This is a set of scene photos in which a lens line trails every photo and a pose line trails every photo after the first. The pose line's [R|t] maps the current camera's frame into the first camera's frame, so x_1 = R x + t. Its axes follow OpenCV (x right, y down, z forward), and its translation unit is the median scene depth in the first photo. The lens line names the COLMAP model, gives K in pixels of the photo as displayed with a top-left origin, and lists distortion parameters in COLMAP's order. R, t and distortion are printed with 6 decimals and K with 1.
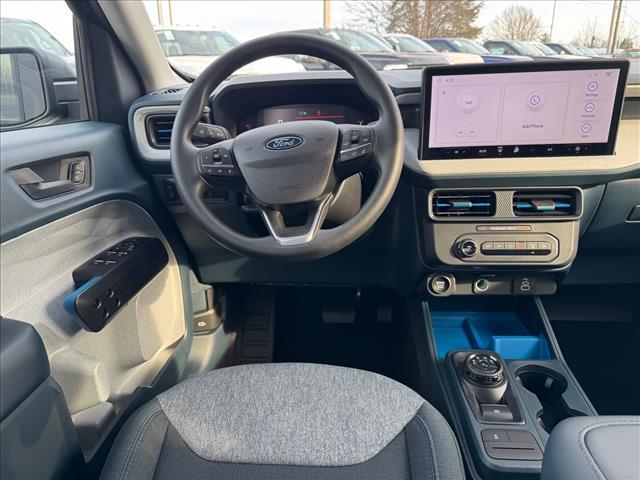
lens RADIAL K [[455.8, 0, 320.0], [0, 455.8, 240.0], [0, 0, 1]] dist [-0.001407, -0.000617]
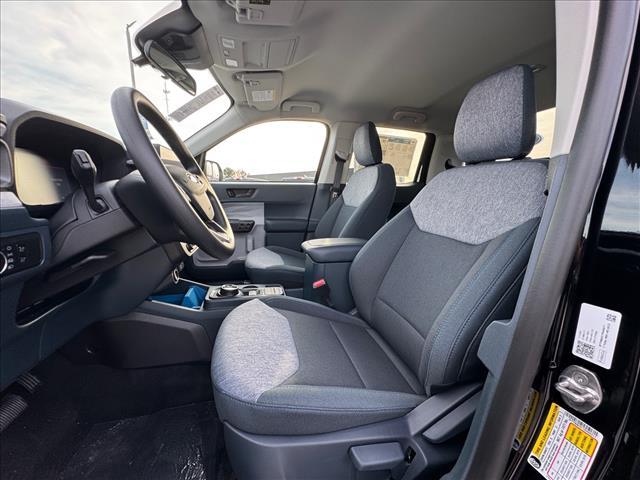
lens RADIAL K [[257.1, 0, 320.0], [0, 257.1, 240.0], [0, 0, 1]] dist [-0.000245, -0.000078]
pose [[-0.323430, -0.136474, 0.936359, -0.750758], [0.309669, 0.919790, 0.241022, -0.081569], [-0.894147, 0.367915, -0.255226, 0.716191]]
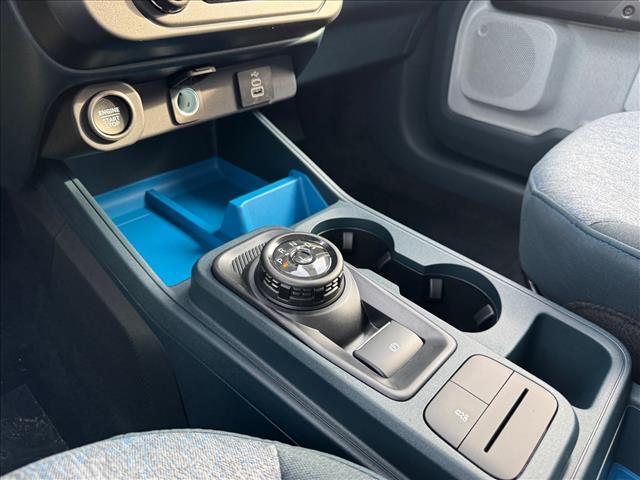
lens RADIAL K [[479.2, 0, 320.0], [0, 479.2, 240.0], [0, 0, 1]] dist [-0.005153, -0.002984]
pose [[0.598141, -0.380566, 0.705264, 0.047312], [0.186895, 0.922026, 0.339025, 0.089701], [-0.779293, -0.070974, 0.622627, 0.598898]]
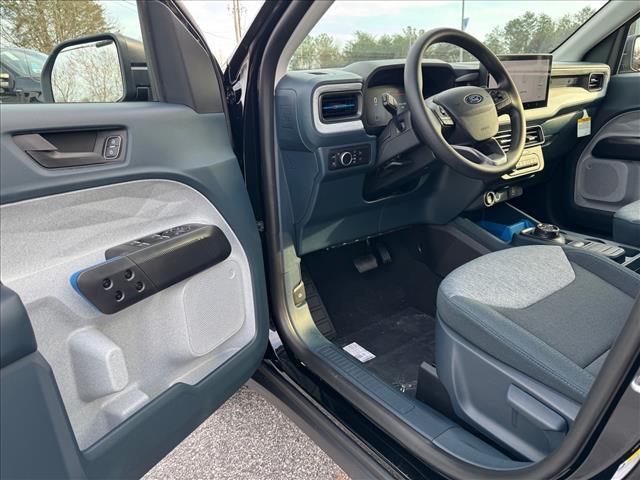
lens RADIAL K [[455.8, 0, 320.0], [0, 455.8, 240.0], [0, 0, 1]] dist [-0.001407, -0.000617]
pose [[0.752984, -0.209629, 0.623756, -1.138070], [0.245033, 0.969054, 0.029877, 0.047761], [-0.610716, 0.130344, 0.781048, 0.167672]]
